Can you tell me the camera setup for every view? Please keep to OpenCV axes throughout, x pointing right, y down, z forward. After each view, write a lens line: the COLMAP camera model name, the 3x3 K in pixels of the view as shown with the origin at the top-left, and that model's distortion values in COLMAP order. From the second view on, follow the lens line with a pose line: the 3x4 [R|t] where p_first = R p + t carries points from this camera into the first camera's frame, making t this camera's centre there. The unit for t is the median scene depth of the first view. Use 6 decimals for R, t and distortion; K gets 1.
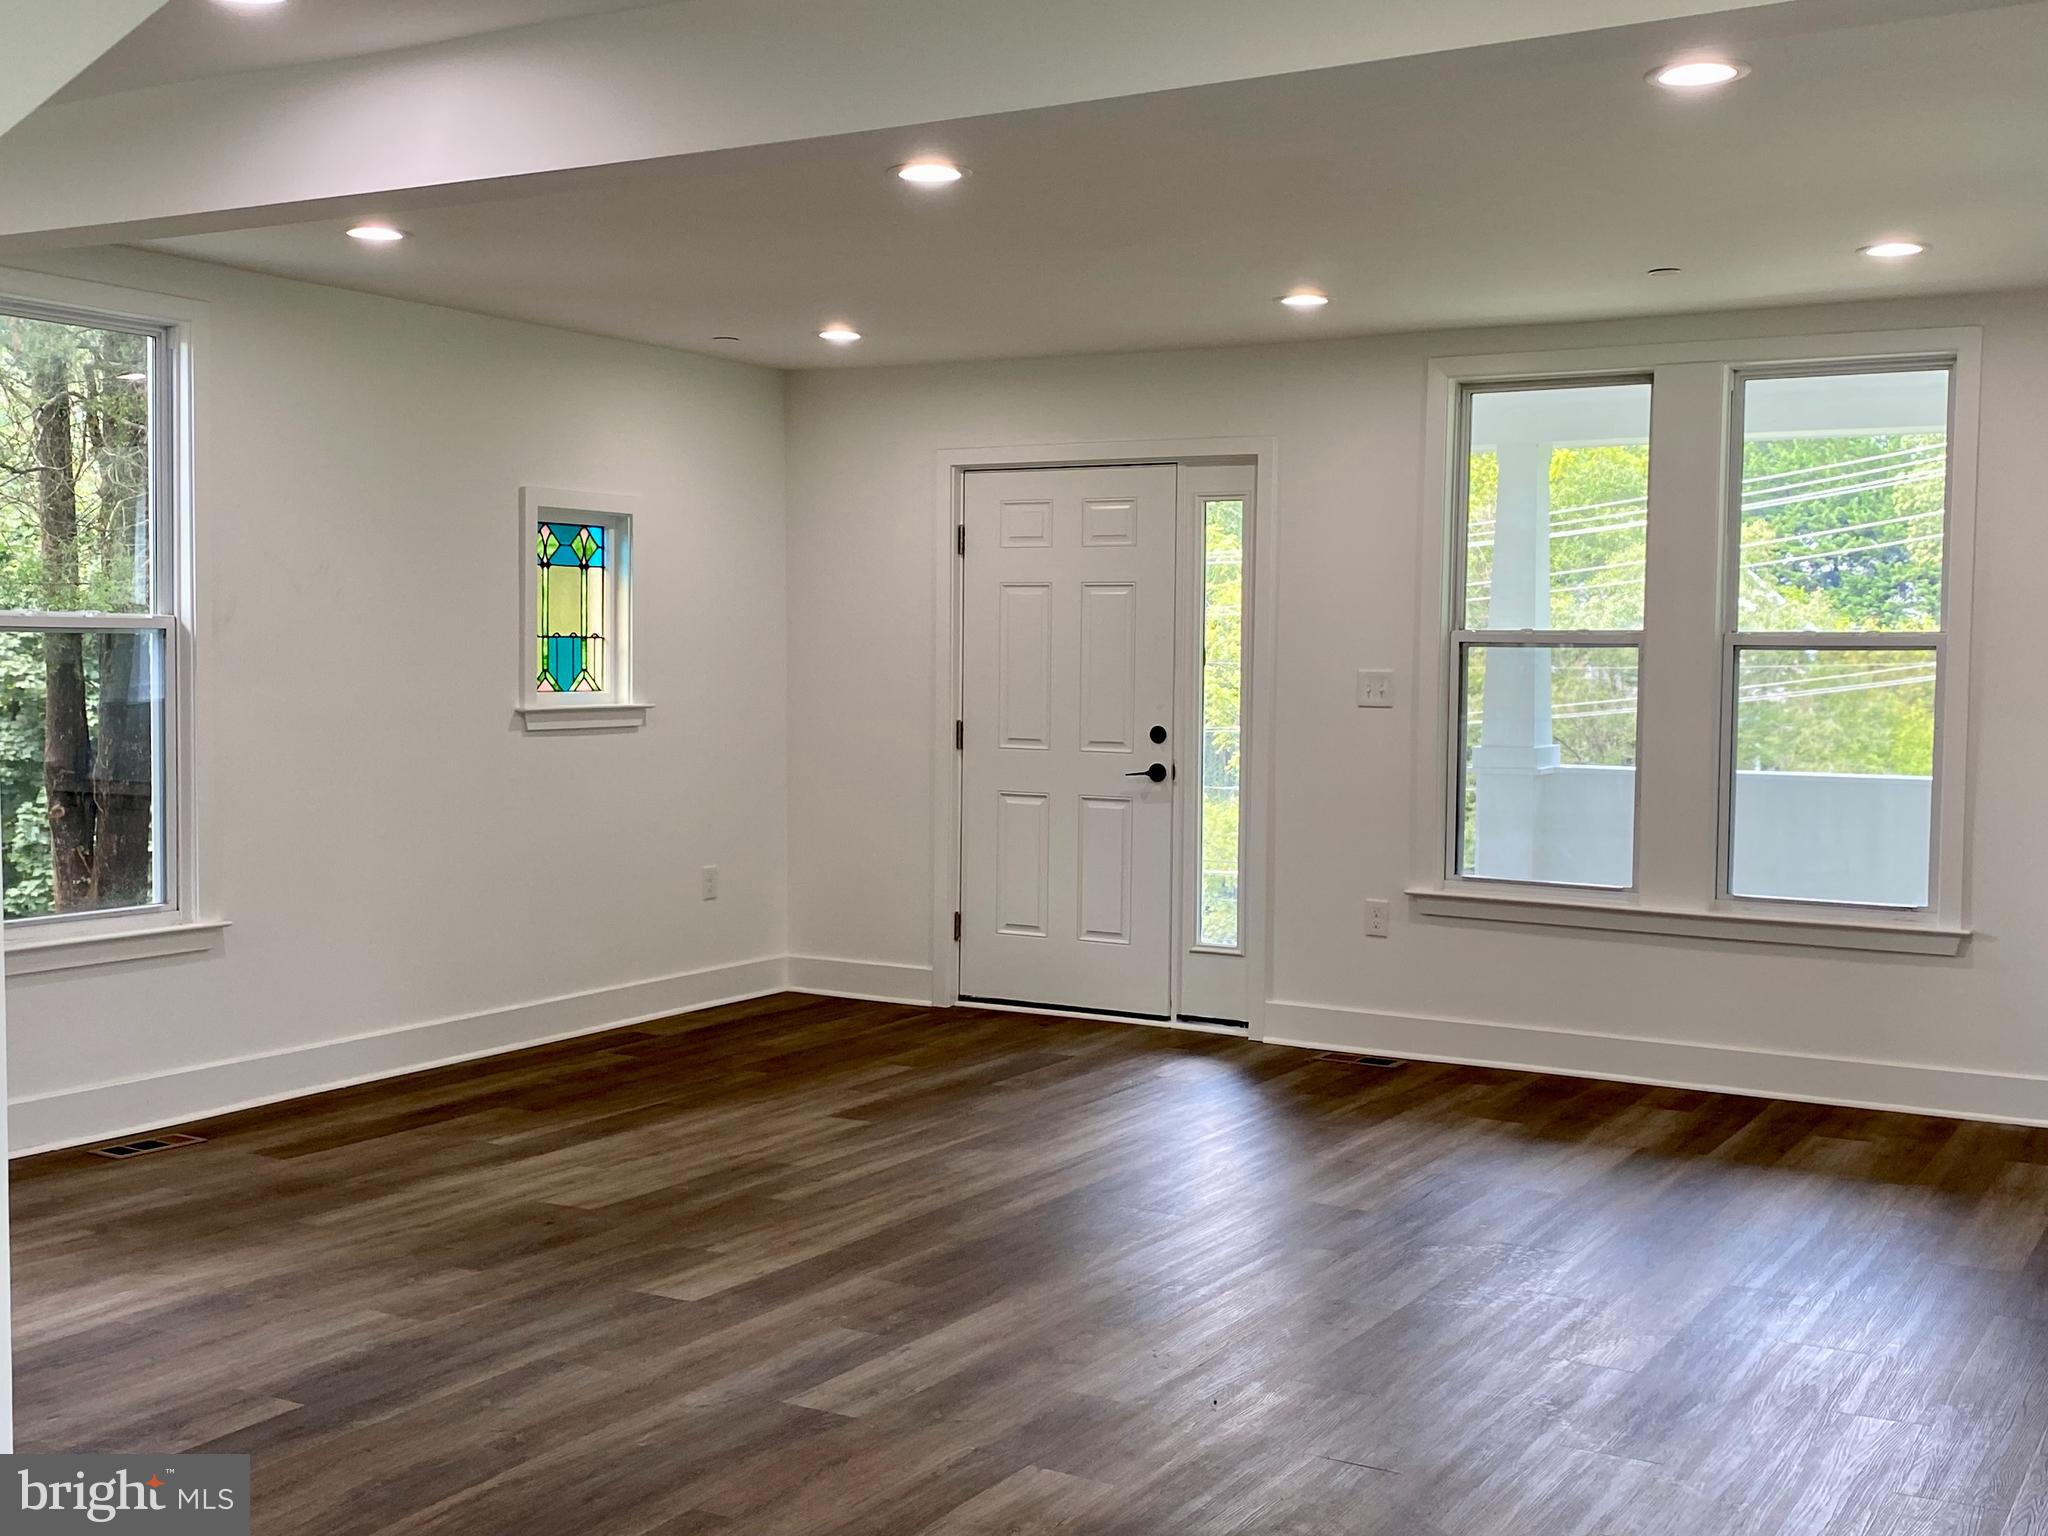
lens RADIAL K [[2297.3, 0, 1024.0], [0, 2297.3, 768.0], [0, 0, 1]] dist [0.003534, -0.001742]
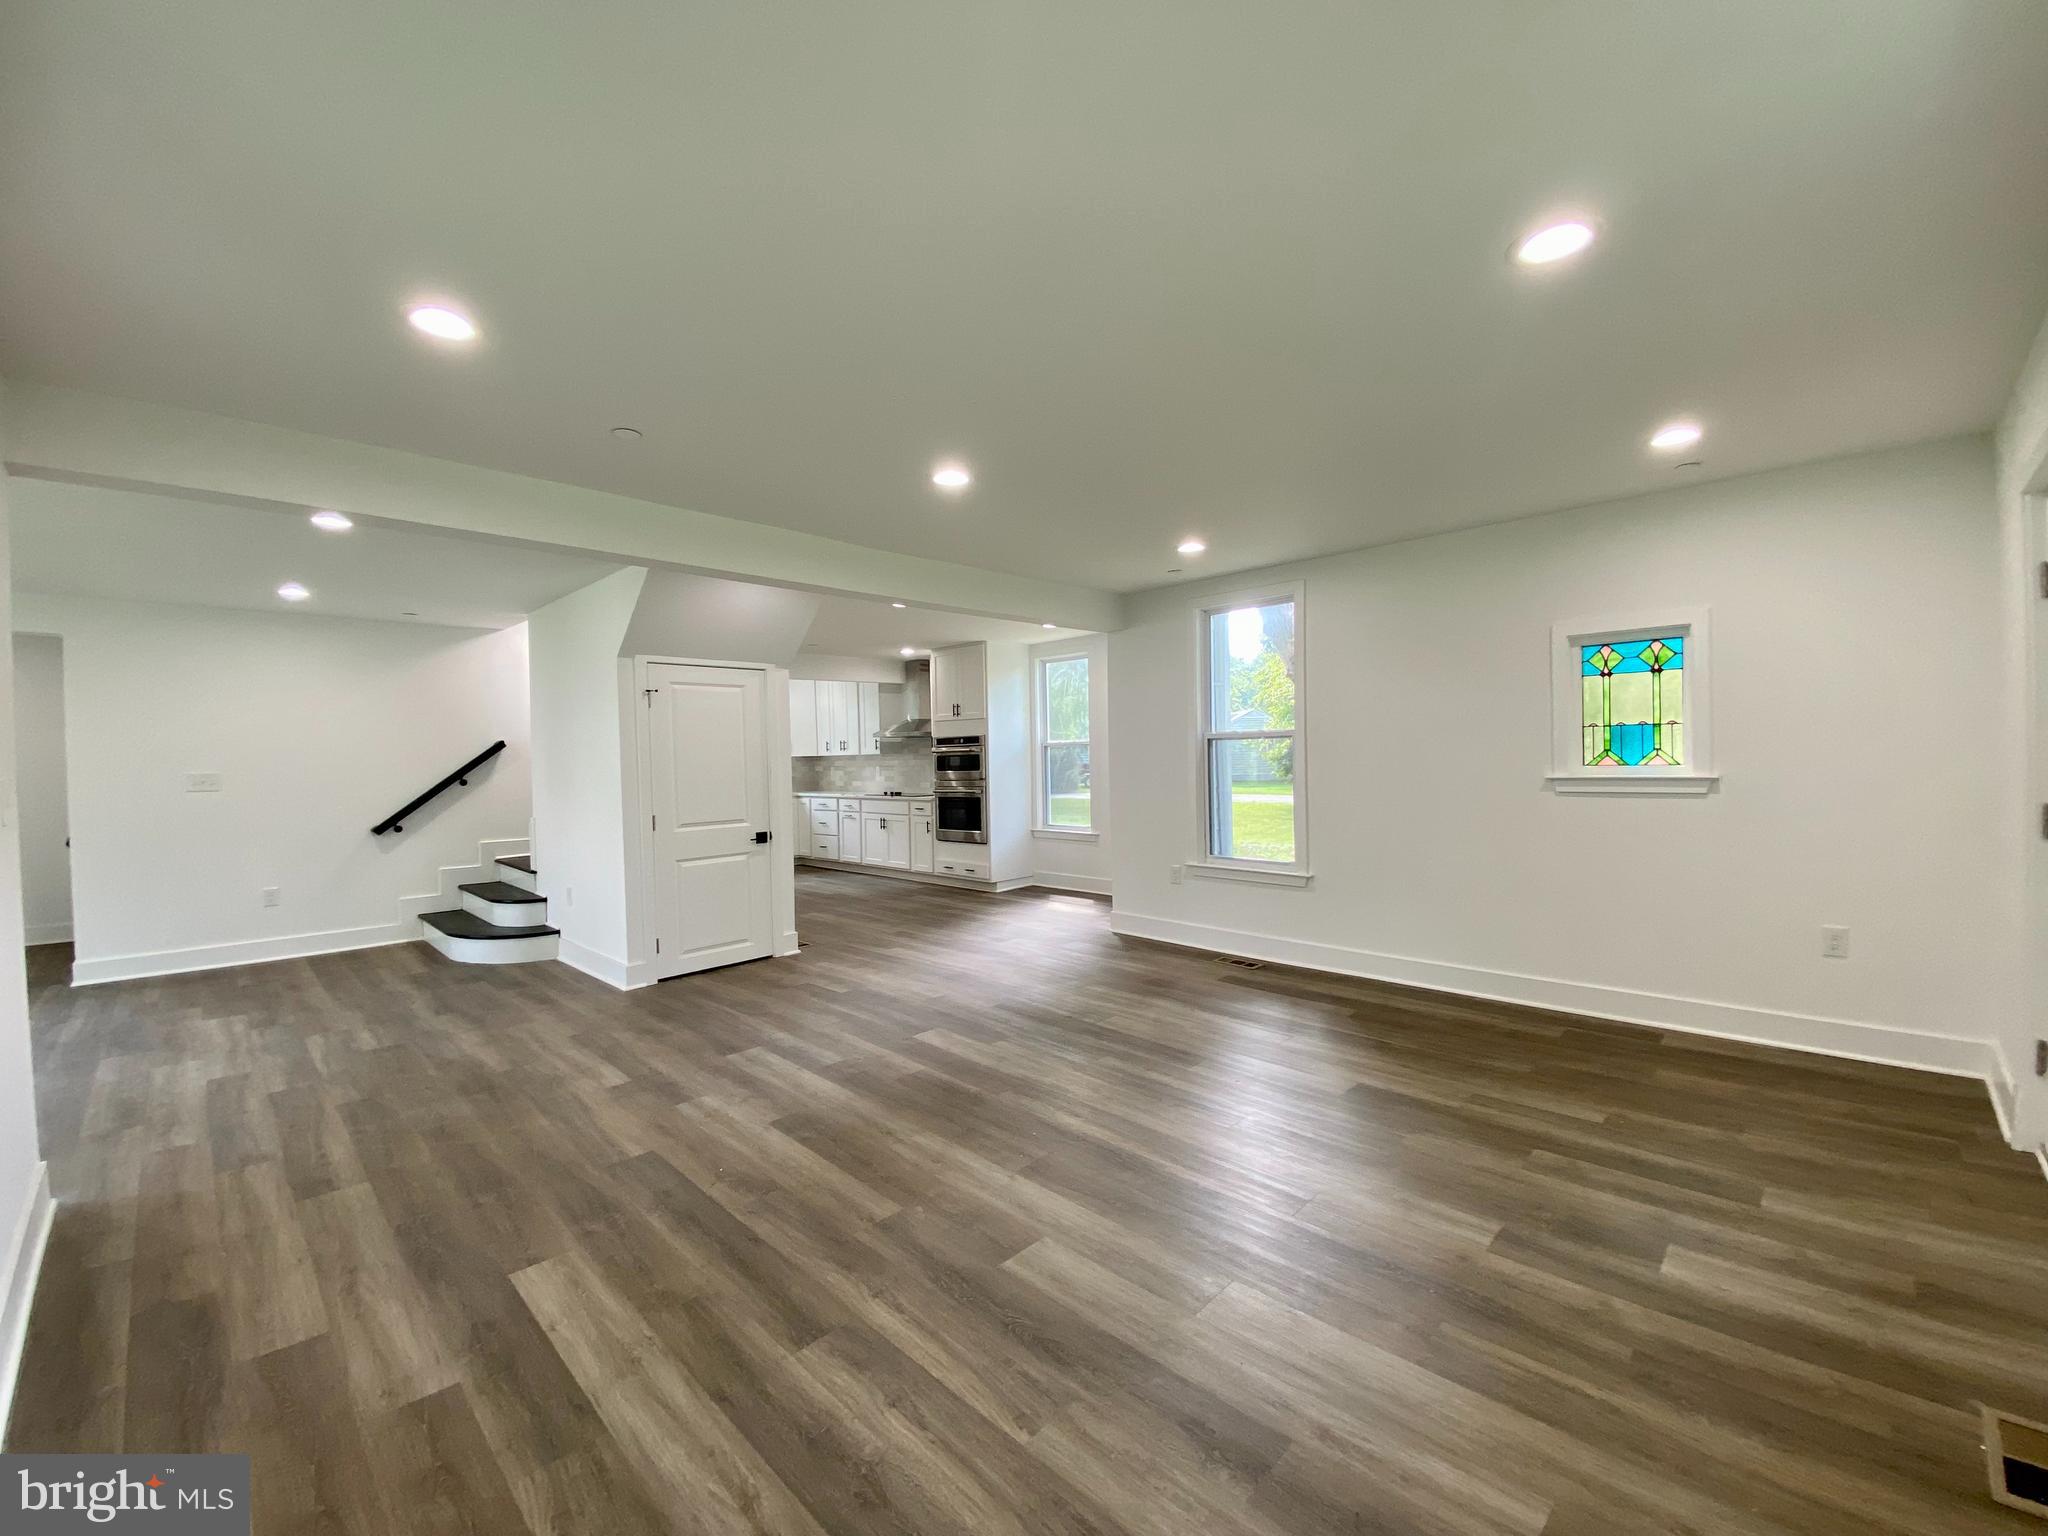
lens RADIAL K [[820.3, 0, 1024.0], [0, 820.3, 768.0], [0, 0, 1]] dist [0.003056, -0.013394]
pose [[-0.241365, 0.008460, -0.970398, 0.594471], [-0.037289, 0.999143, 0.017985, -0.045081], [0.969718, 0.040526, -0.240842, 1.284096]]
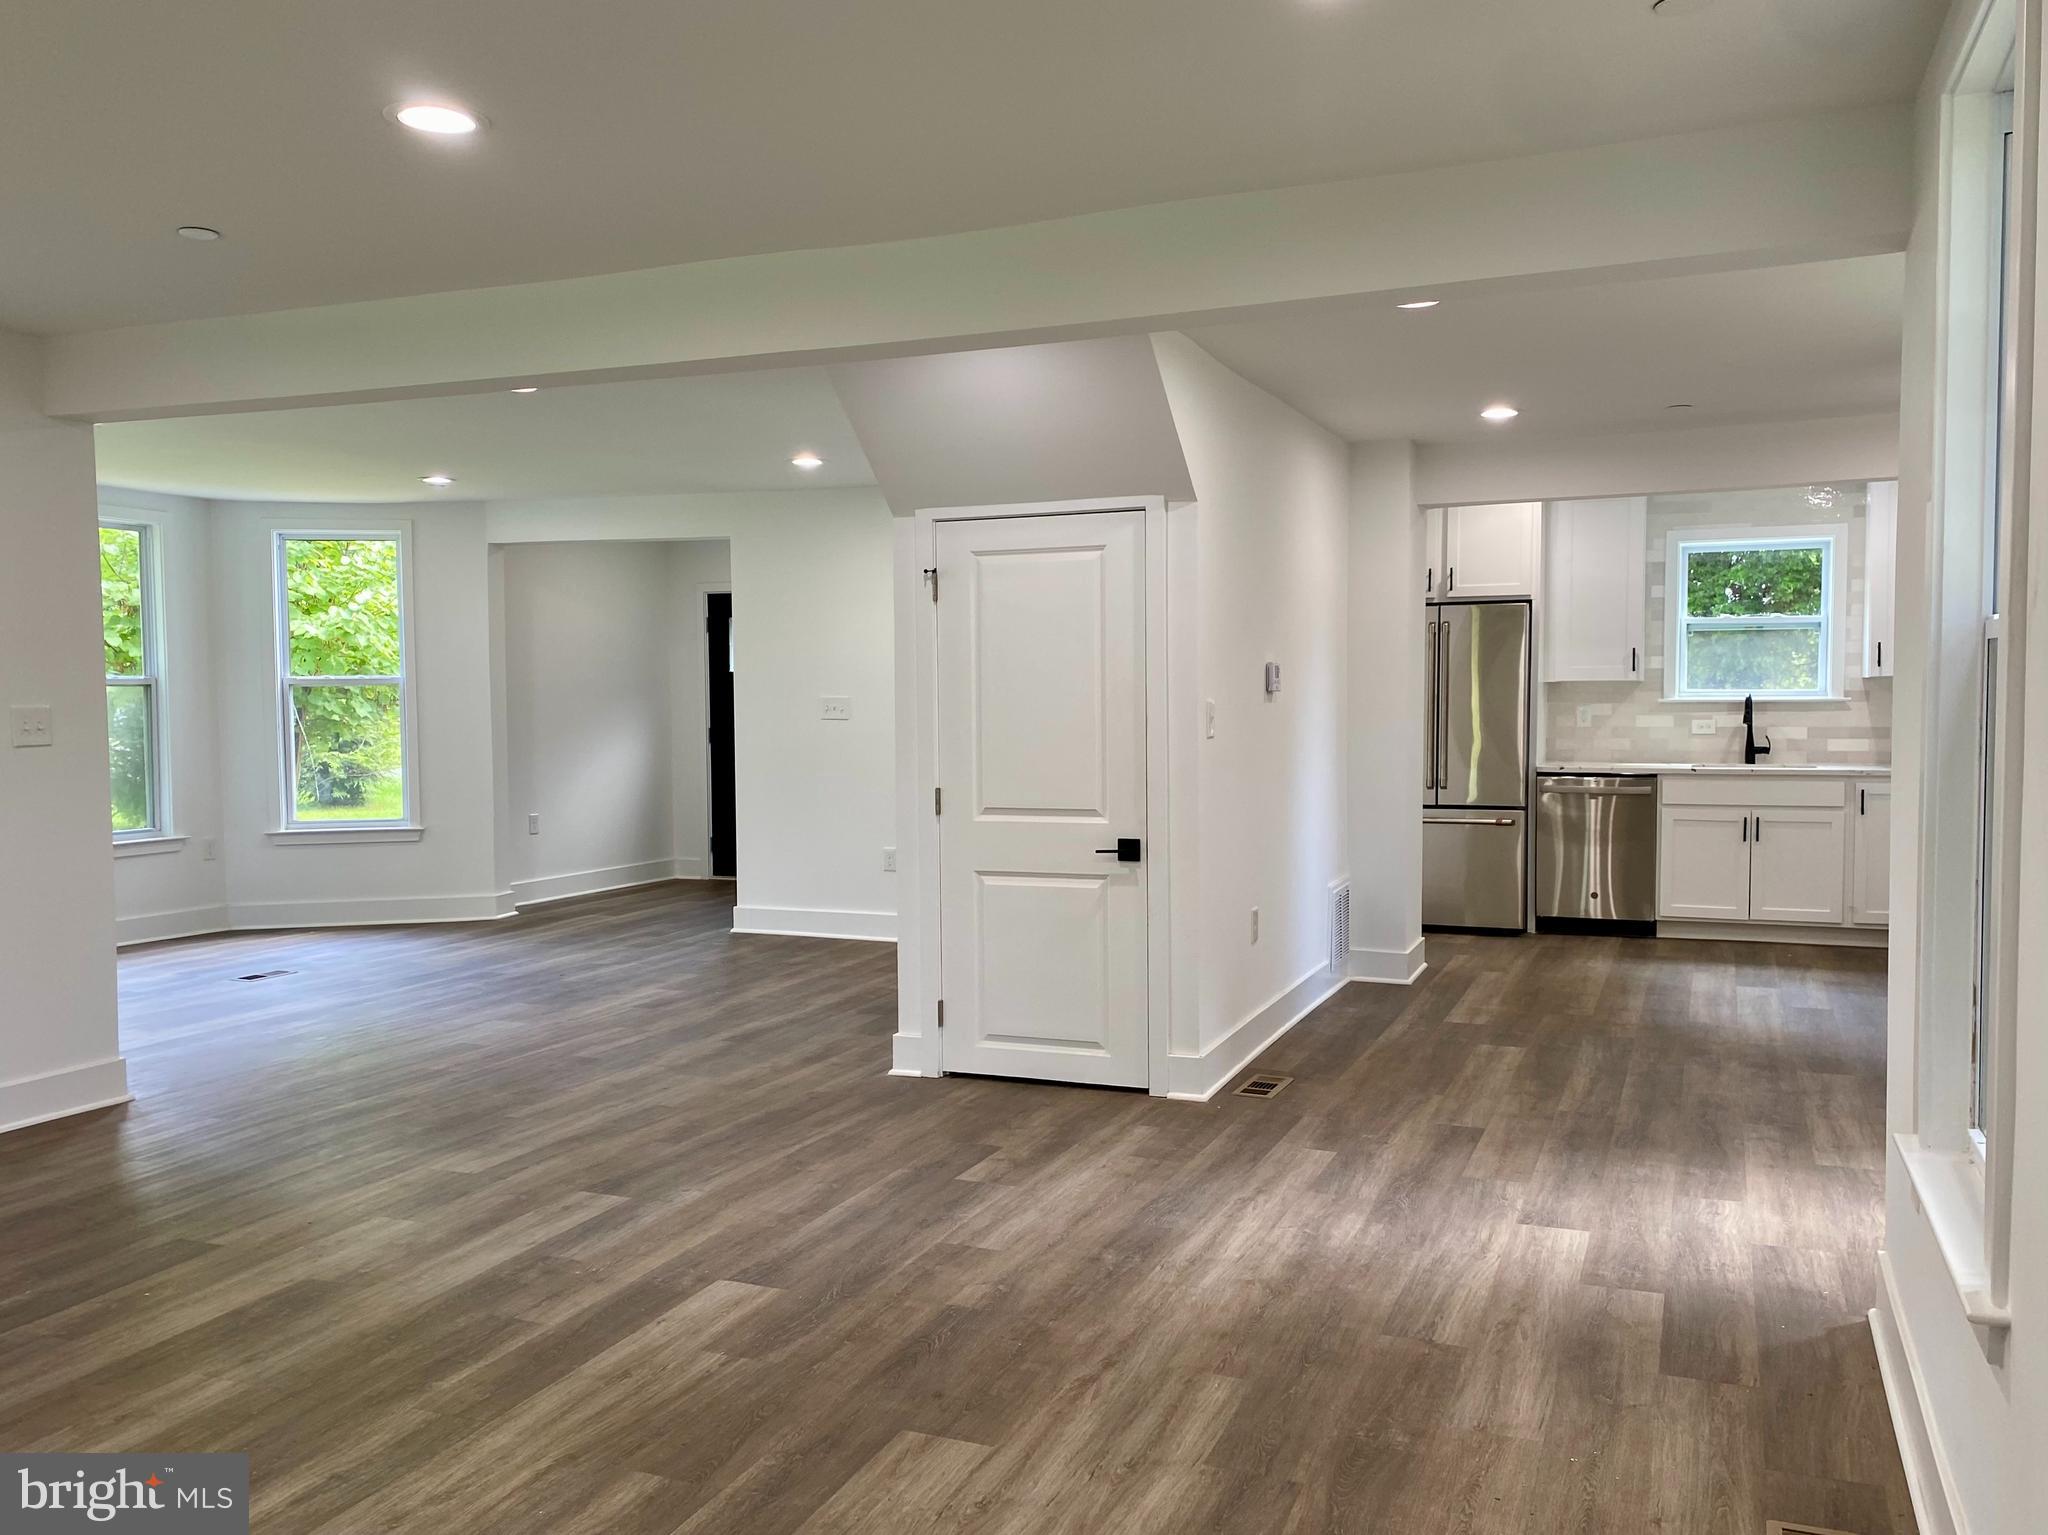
lens RADIAL K [[1625.2, 0, 1024.0], [0, 1625.2, 767.5], [0, 0, 1]] dist [0.008823, 0.002189]
pose [[-0.989592, 0.005415, -0.143800, -0.177267], [-0.009929, 0.994341, 0.105770, -0.091393], [0.143559, 0.106097, -0.983938, 1.751410]]
